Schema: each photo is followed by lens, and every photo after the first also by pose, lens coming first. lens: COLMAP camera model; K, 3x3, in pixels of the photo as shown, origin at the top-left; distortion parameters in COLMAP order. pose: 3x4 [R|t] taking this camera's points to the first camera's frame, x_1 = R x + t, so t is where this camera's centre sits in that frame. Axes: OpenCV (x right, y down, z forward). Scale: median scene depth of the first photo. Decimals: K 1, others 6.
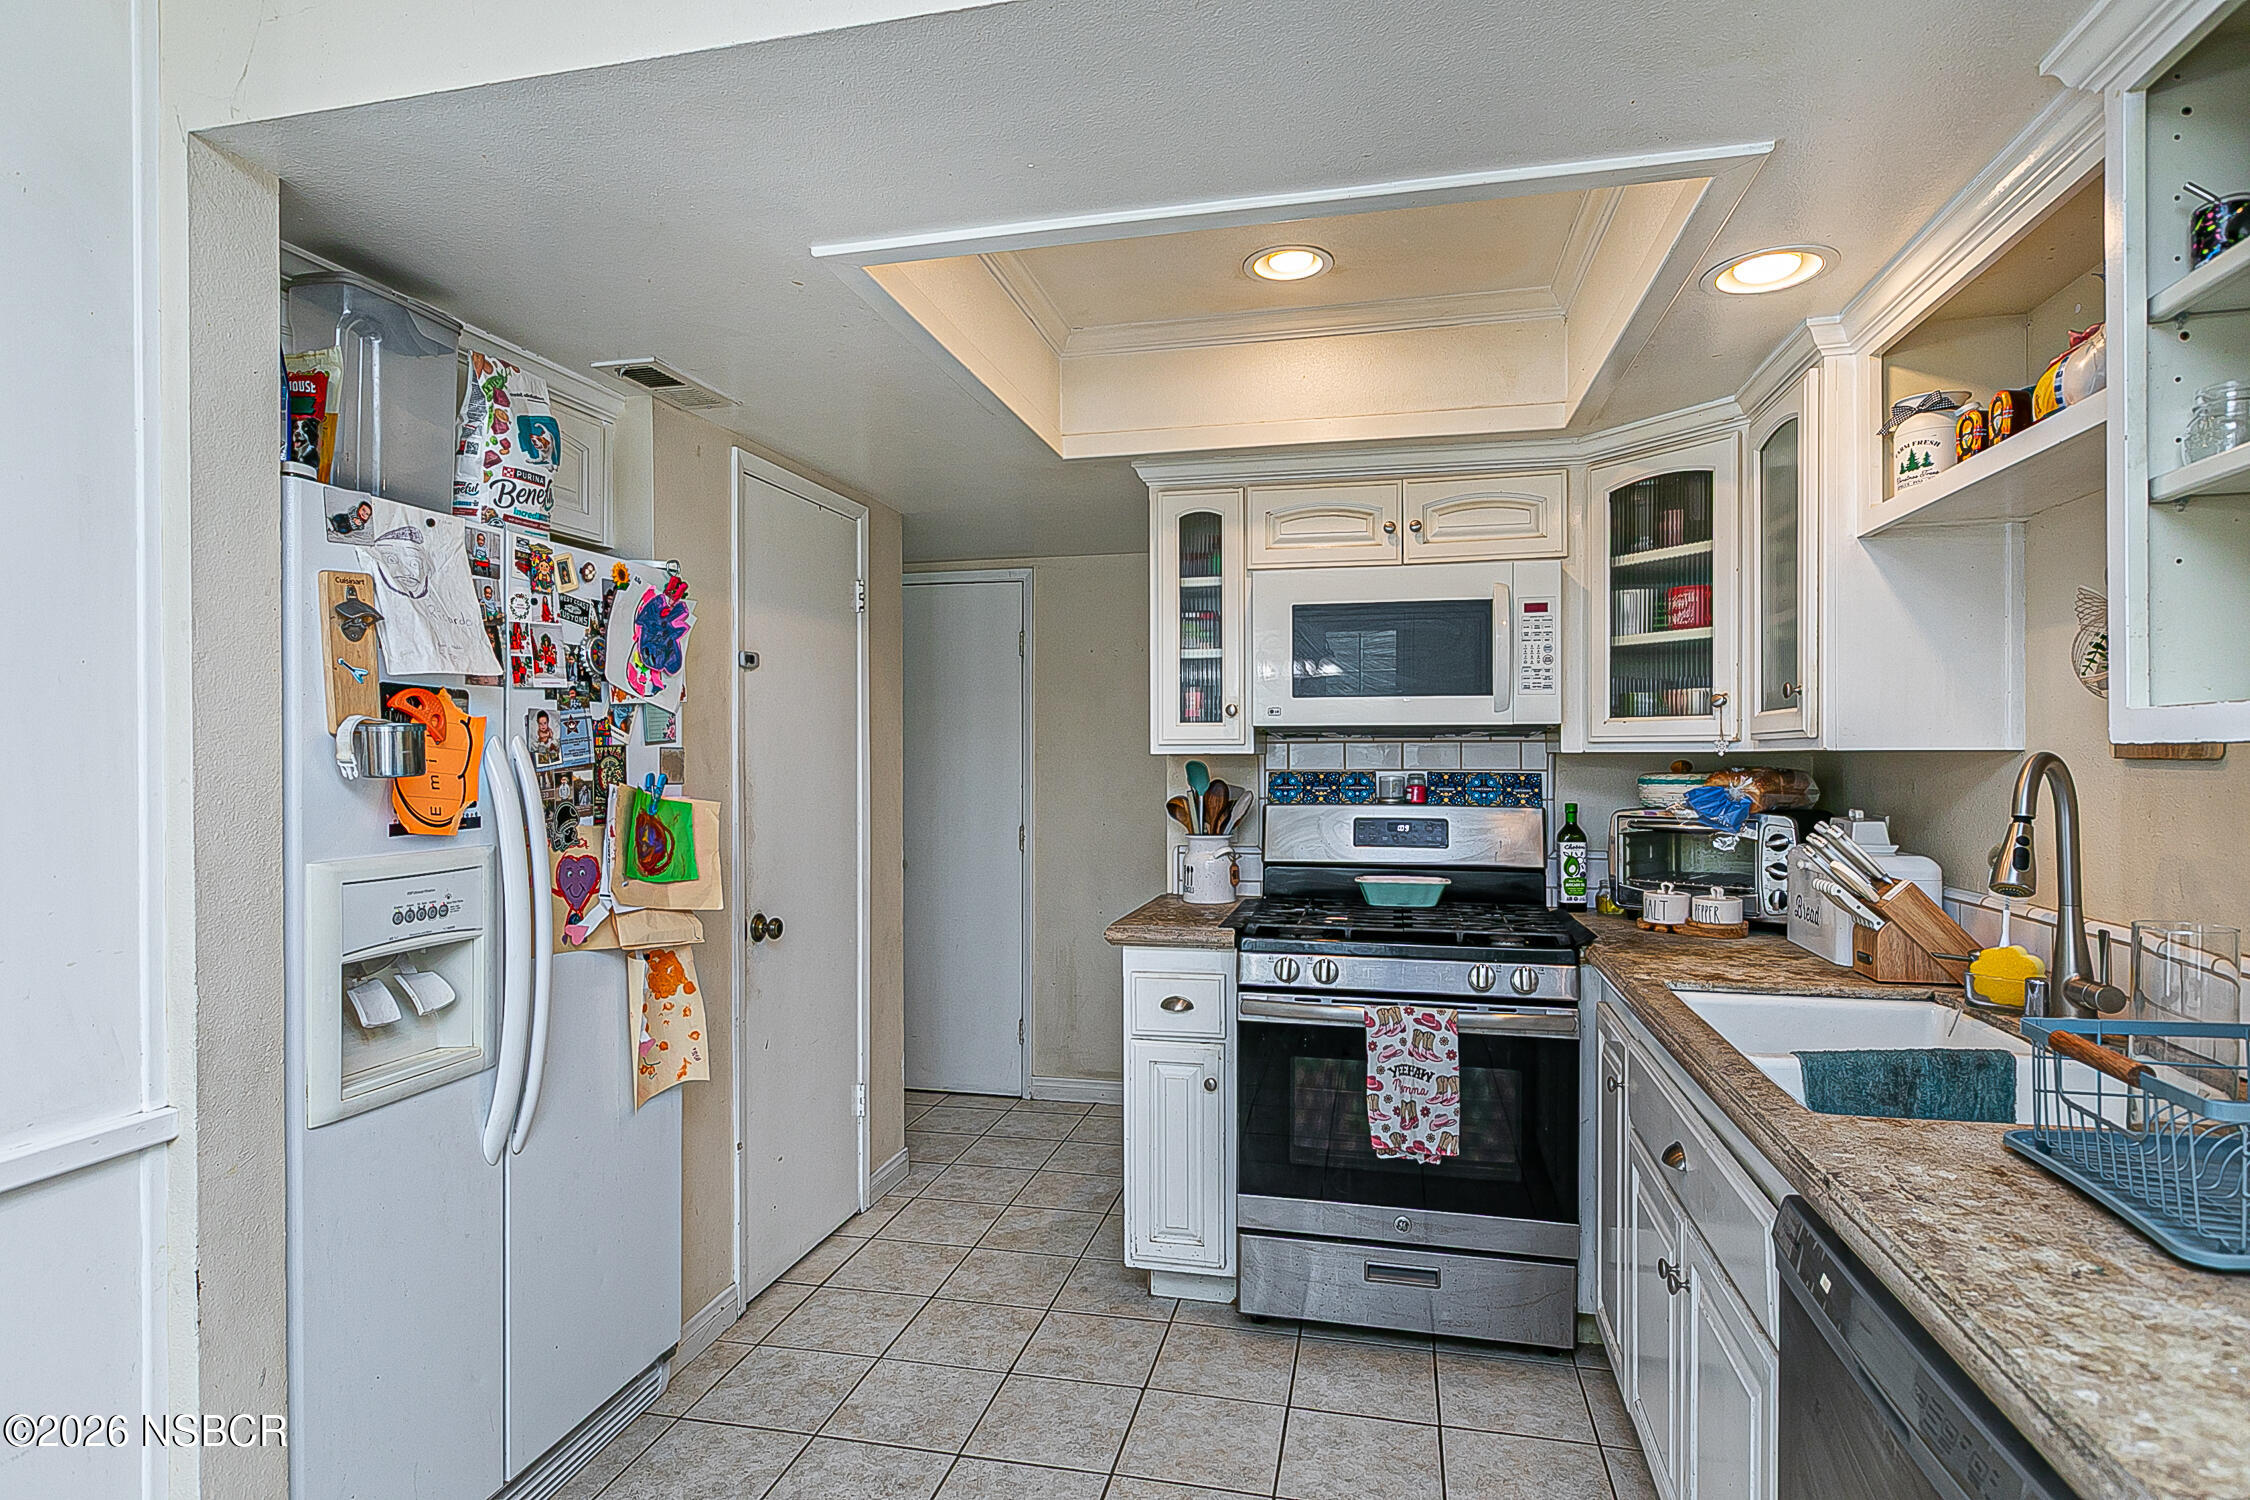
lens RADIAL K [[1175.5, 0, 1121.7], [0, 1175.5, 759.4], [0, 0, 1]] dist [0.005803, 0.001095]
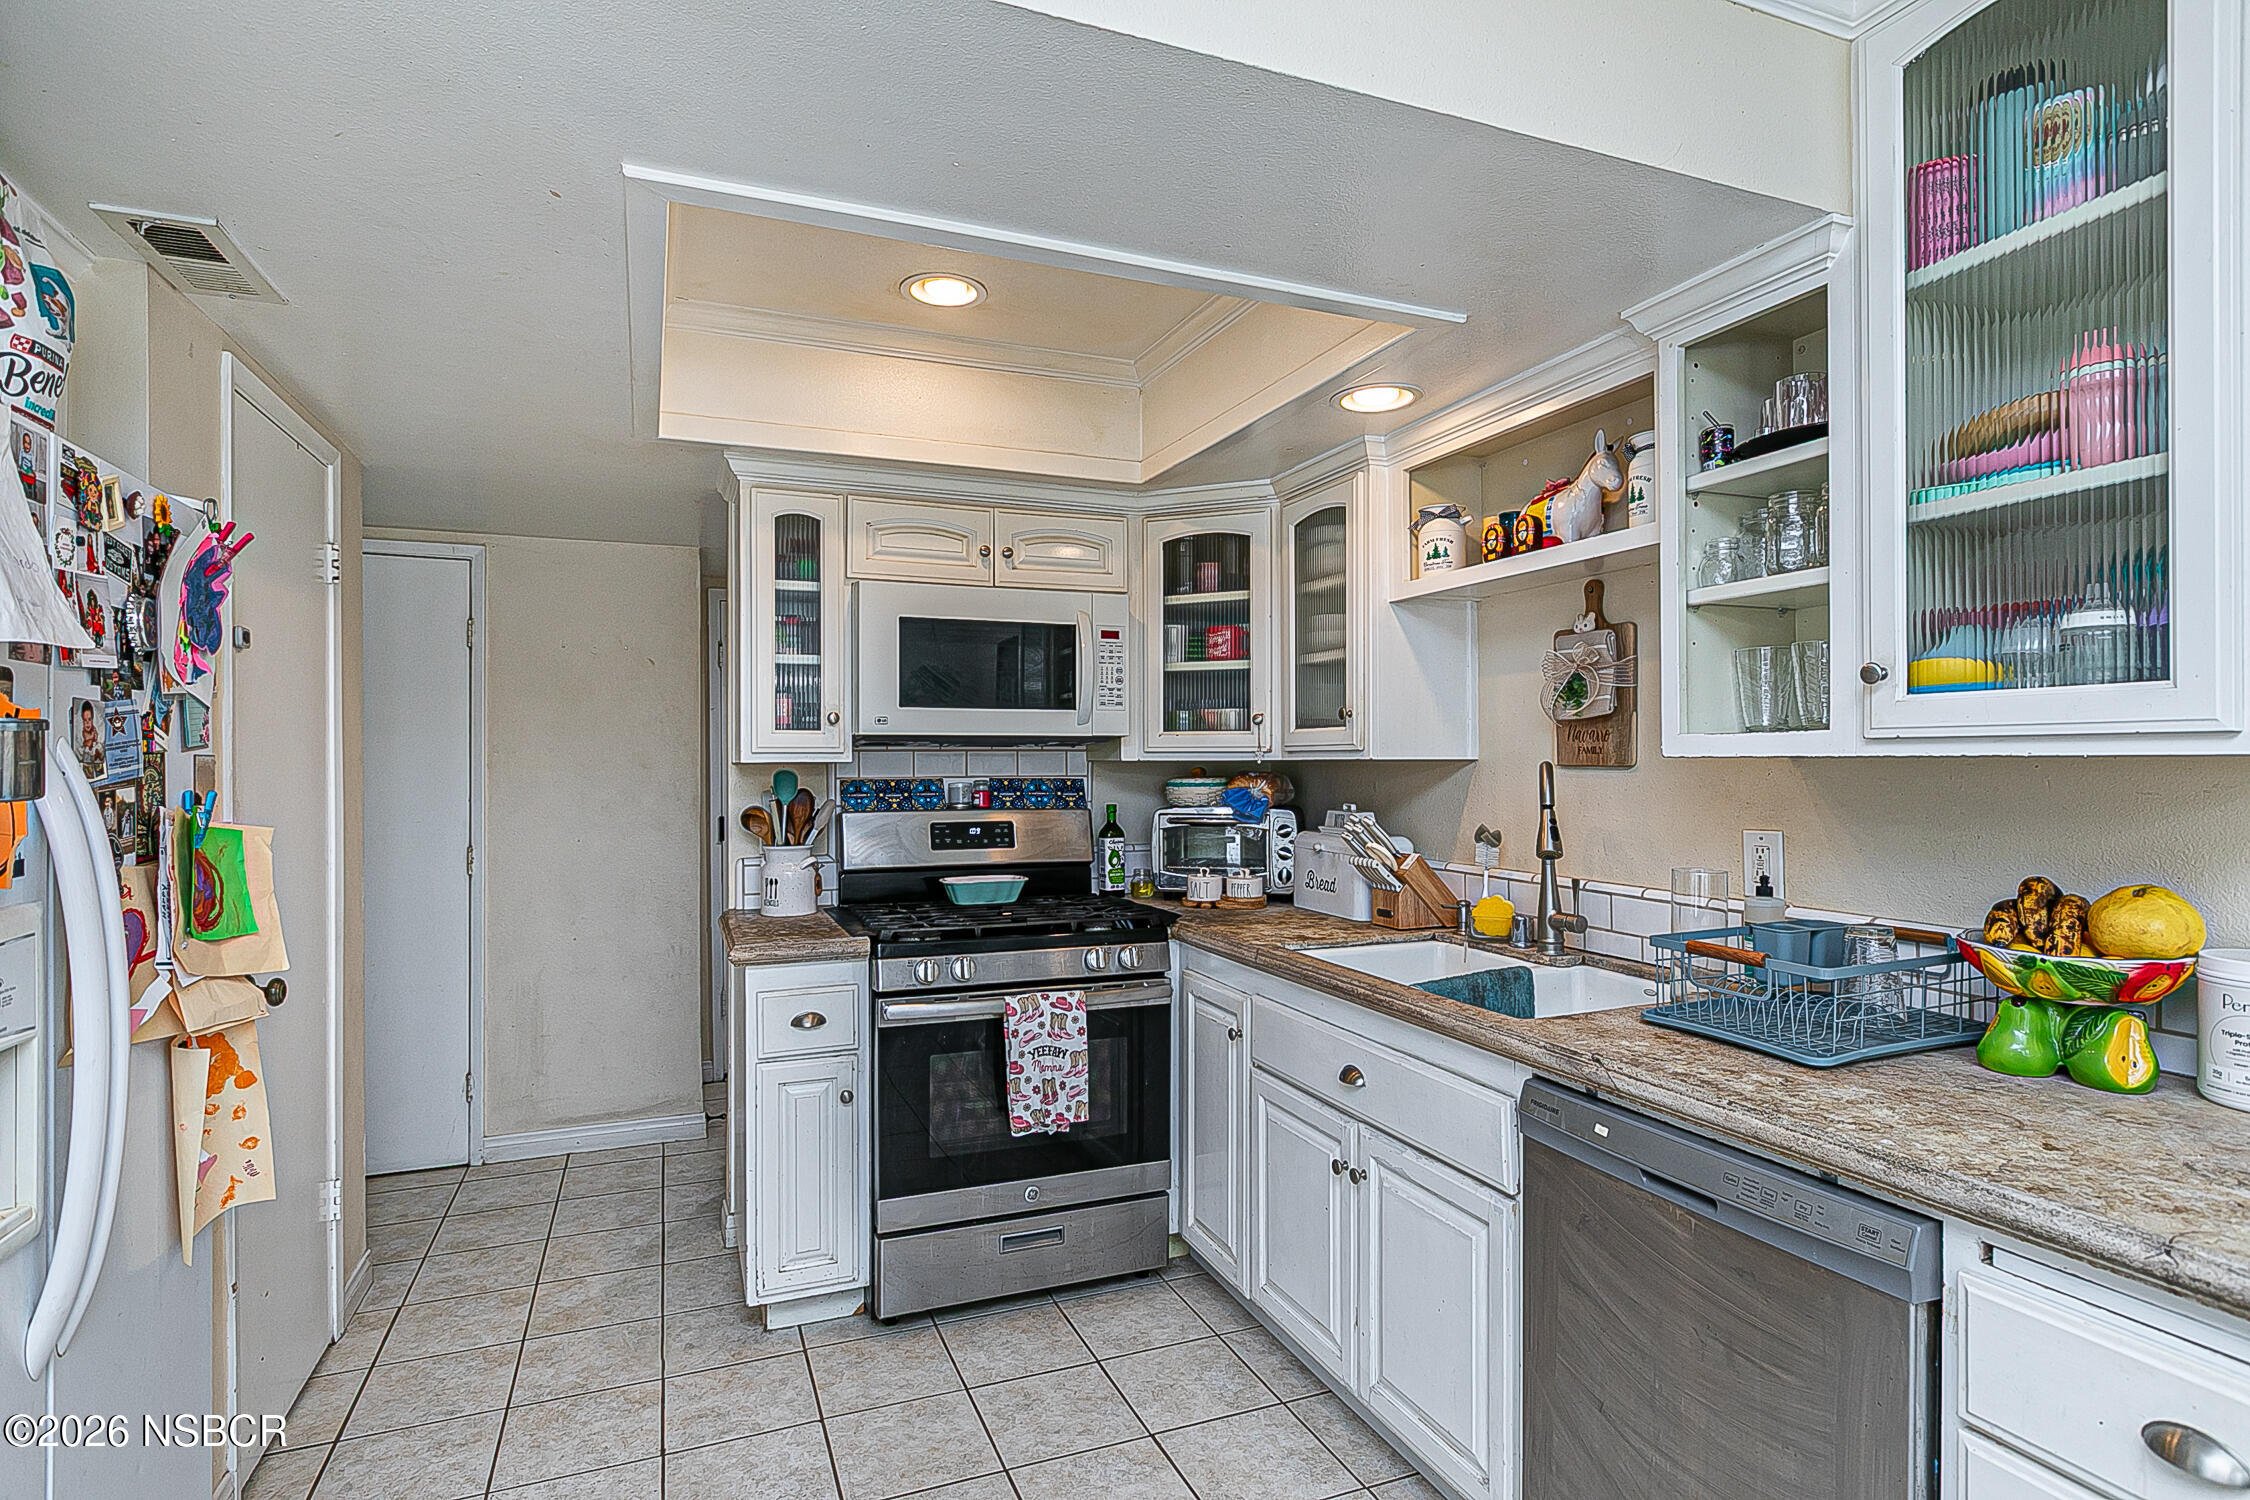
lens RADIAL K [[1138.3, 0, 1129.3], [0, 1138.3, 760.9], [0, 0, 1]] dist [-0.000805, 0.000702]
pose [[0.816292, -0.000341, 0.577640, -0.304039], [0.002734, 0.999991, -0.003274, -0.002245], [-0.577633, 0.004252, 0.816285, 0.087367]]
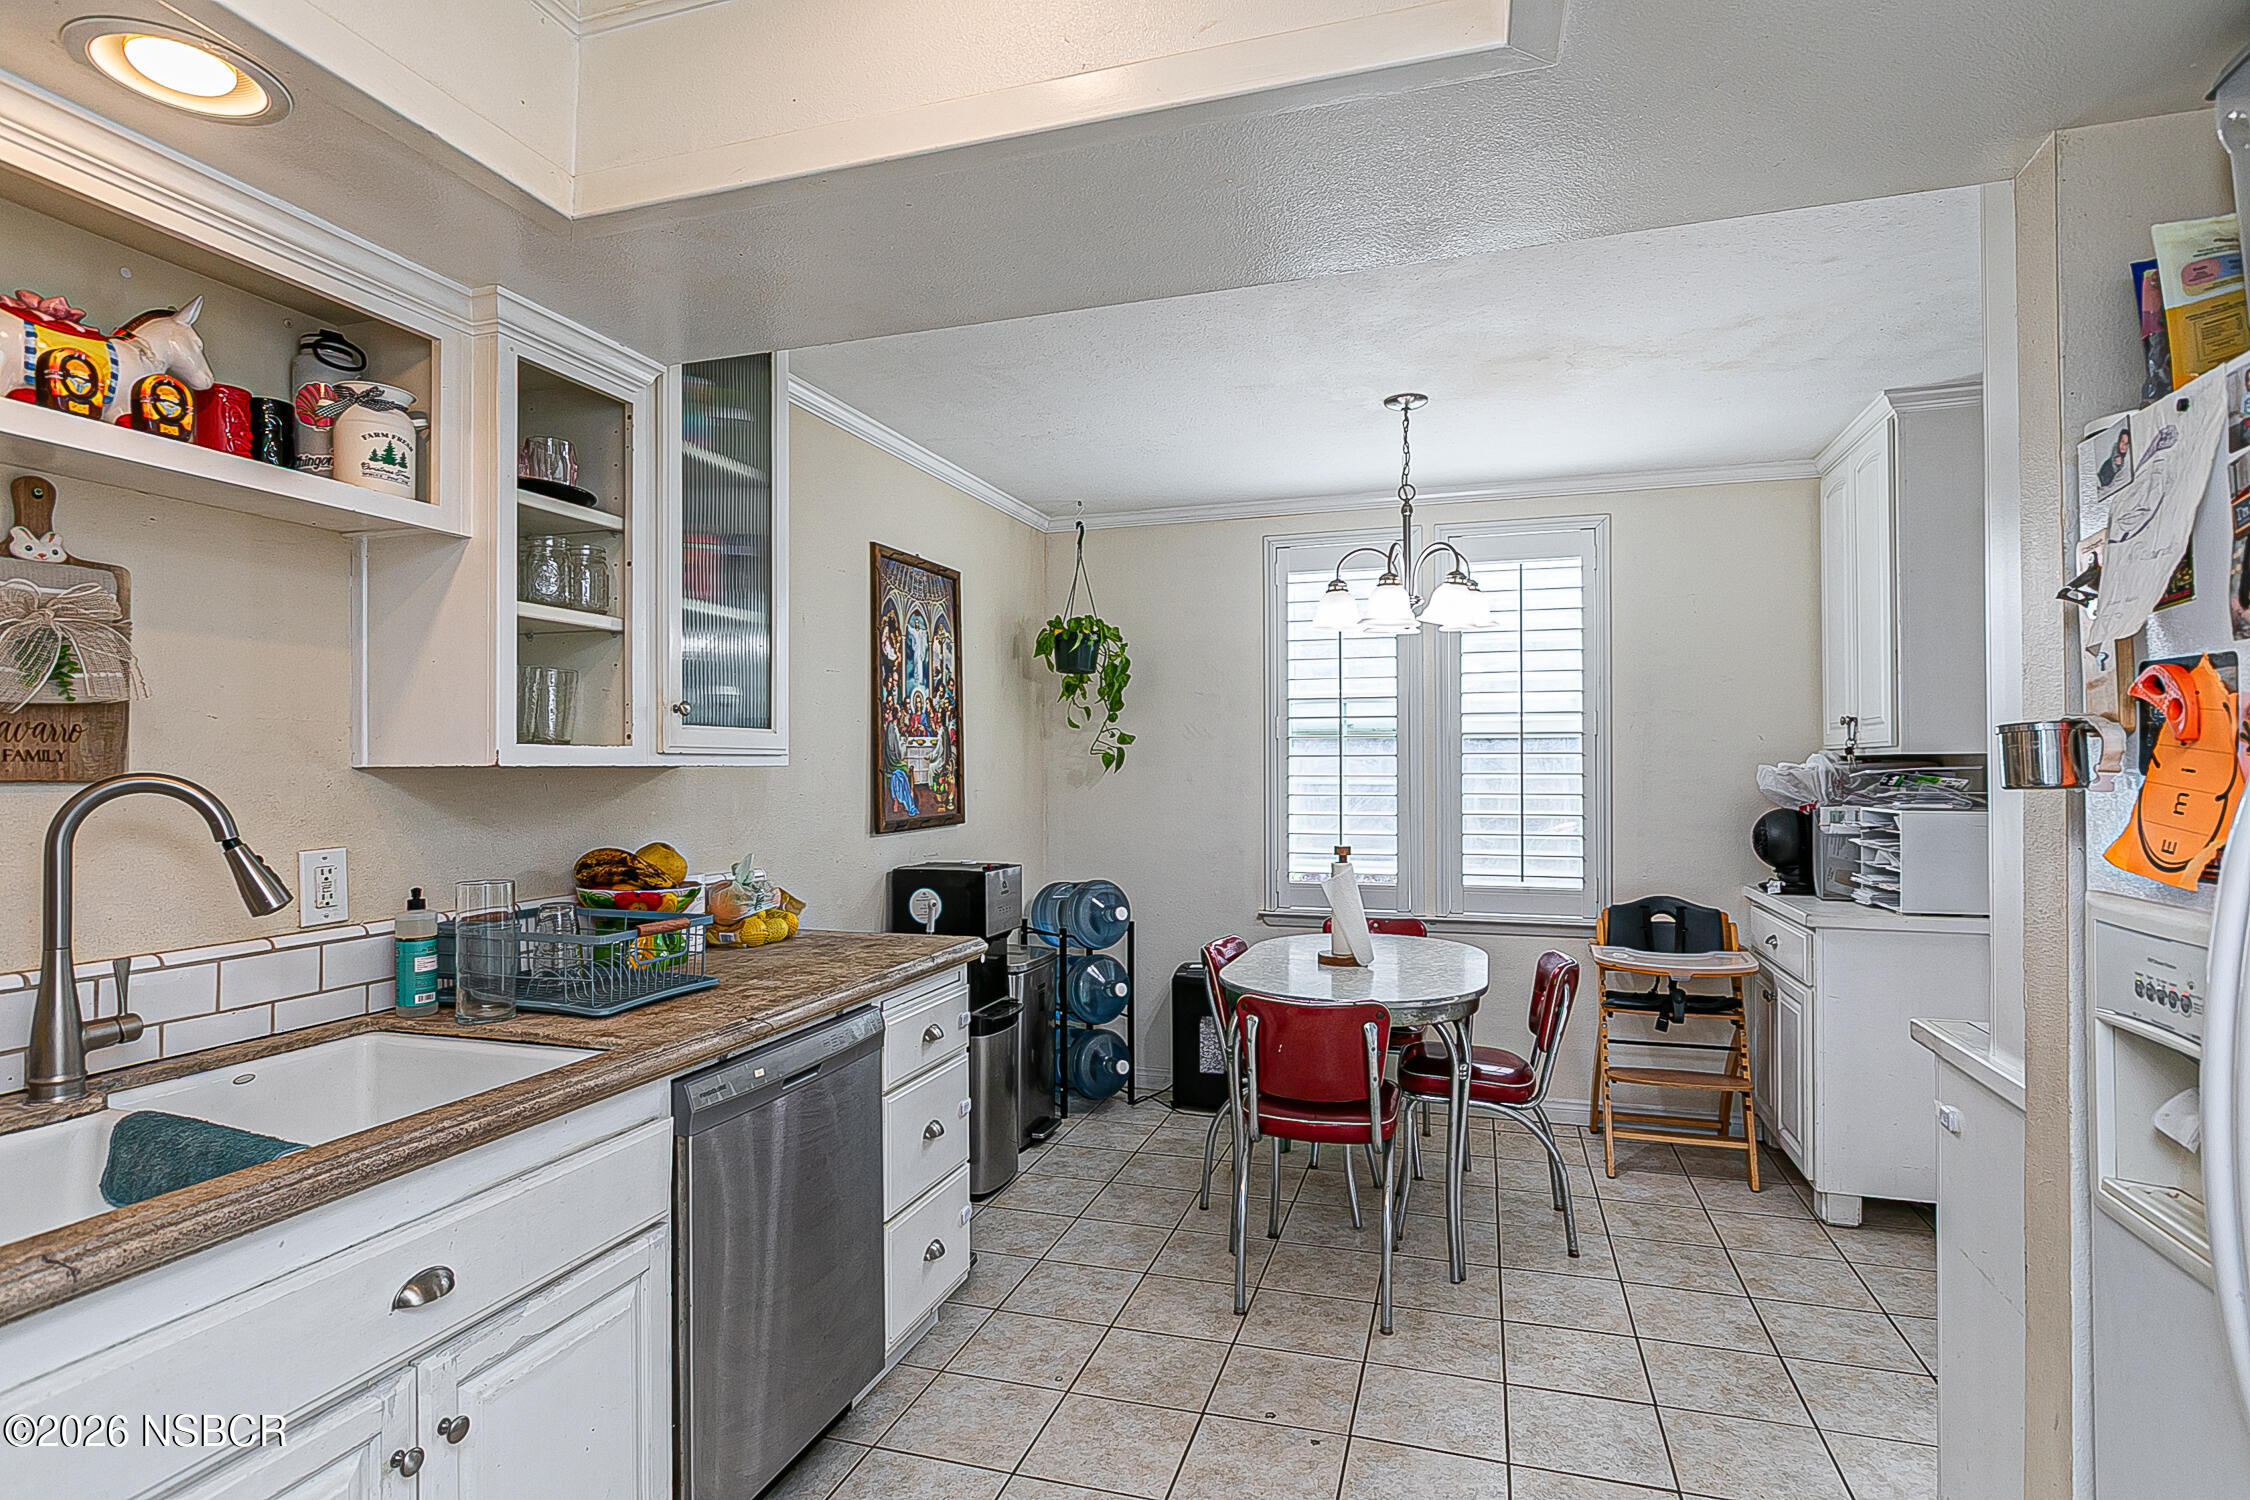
lens RADIAL K [[1138.3, 0, 1129.3], [0, 1138.3, 760.9], [0, 0, 1]] dist [-0.000805, 0.000702]
pose [[-0.997545, 0.008495, 0.069515, -0.032399], [0.008369, 0.999963, -0.002103, -0.004693], [-0.069530, -0.001516, -0.997579, 1.185371]]
